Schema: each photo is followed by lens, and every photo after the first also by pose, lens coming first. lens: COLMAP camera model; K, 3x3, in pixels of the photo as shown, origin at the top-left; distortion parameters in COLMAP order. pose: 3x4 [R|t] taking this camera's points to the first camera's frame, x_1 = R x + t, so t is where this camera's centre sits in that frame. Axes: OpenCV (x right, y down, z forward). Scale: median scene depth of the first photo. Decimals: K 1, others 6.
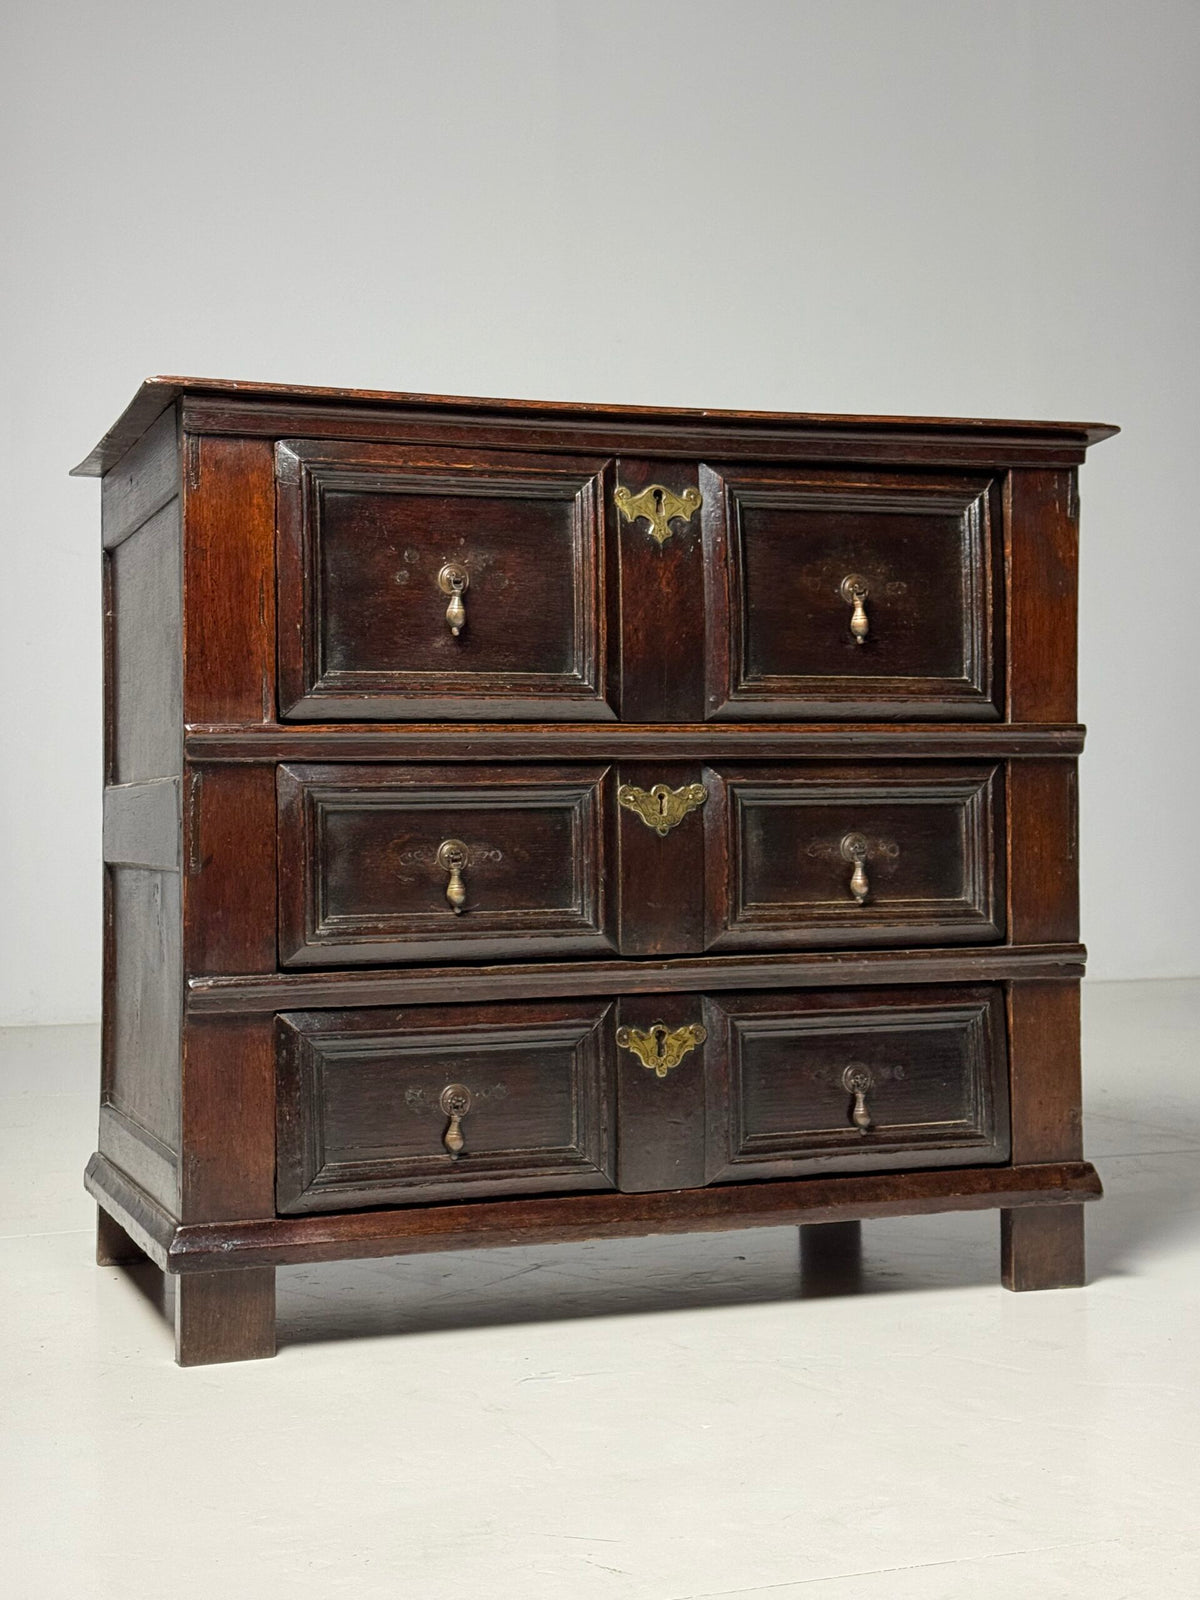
lens RADIAL K [[2302.4, 0, 600.0], [0, 2302.4, 800.0], [0, 0, 1]] dist [0.141528, -0.075095]
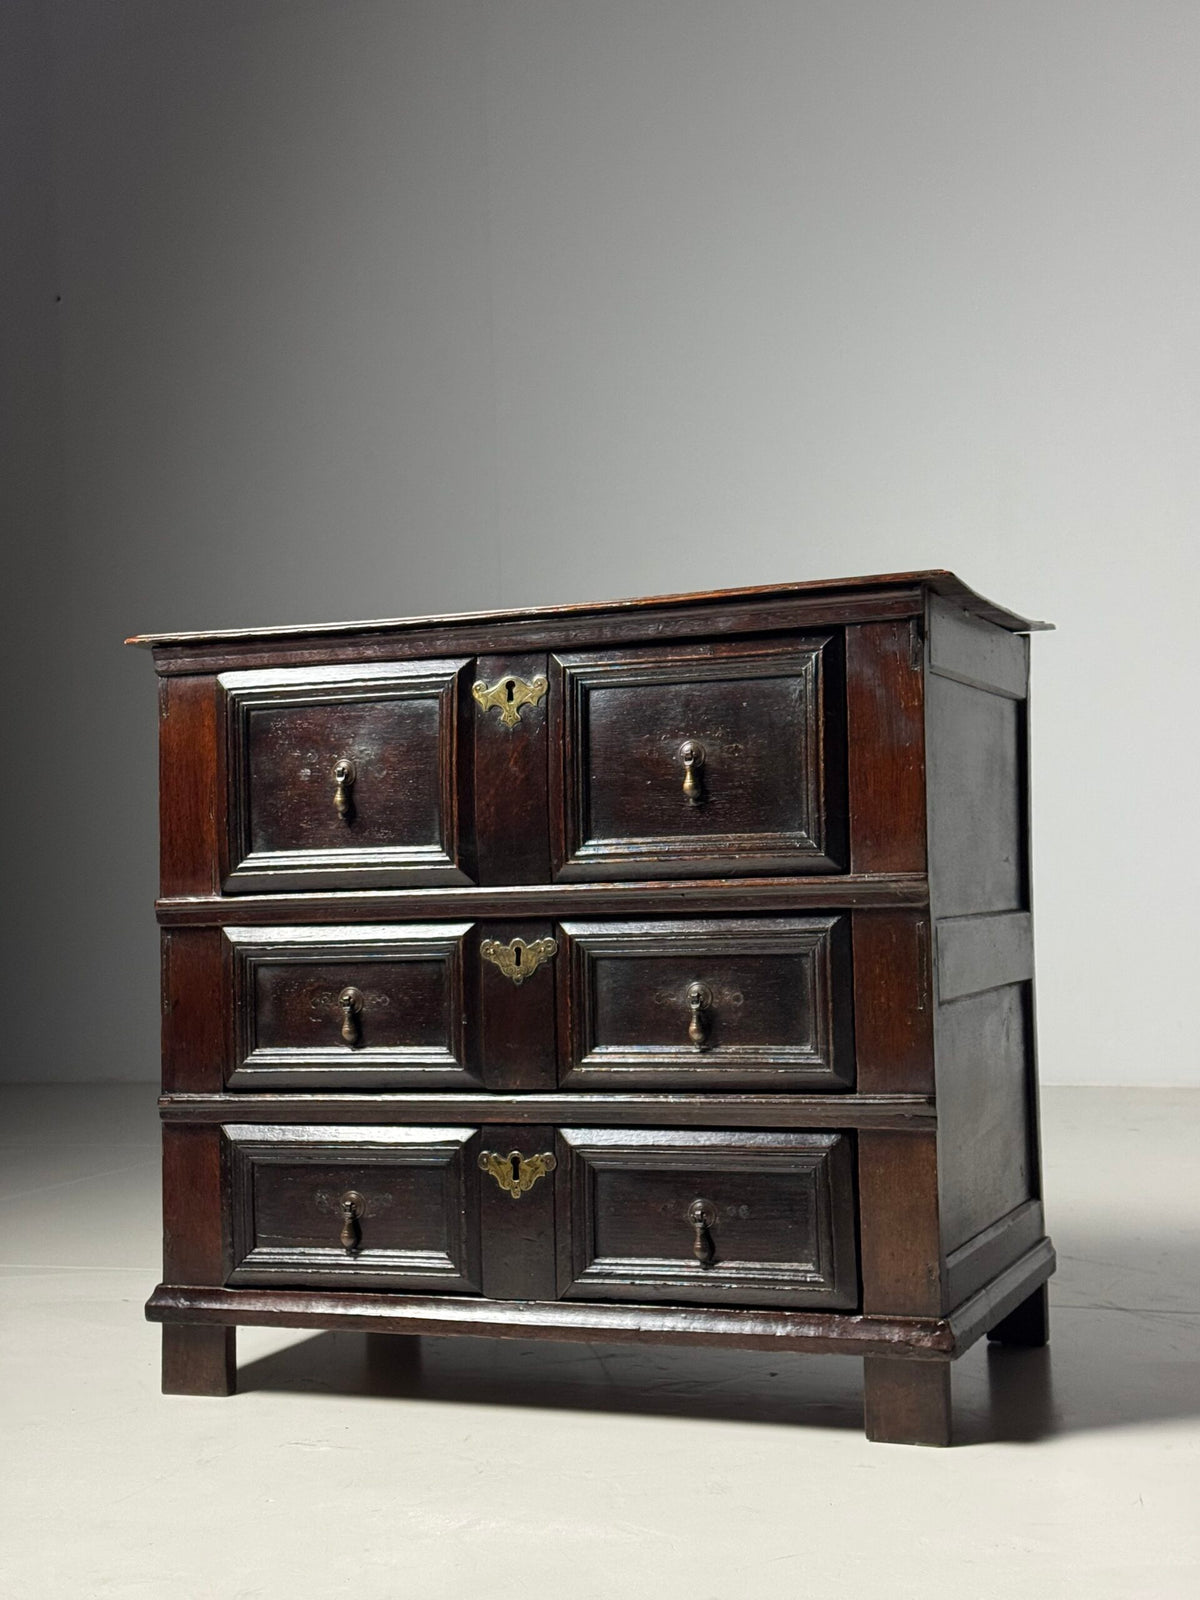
lens RADIAL K [[2302.4, 0, 600.0], [0, 2302.4, 800.0], [0, 0, 1]] dist [0.141528, -0.075095]
pose [[0.739166, -0.033011, -0.672714, 0.811213], [0.028007, 0.999441, -0.018270, -0.052675], [0.672941, -0.005337, 0.739677, 0.183963]]
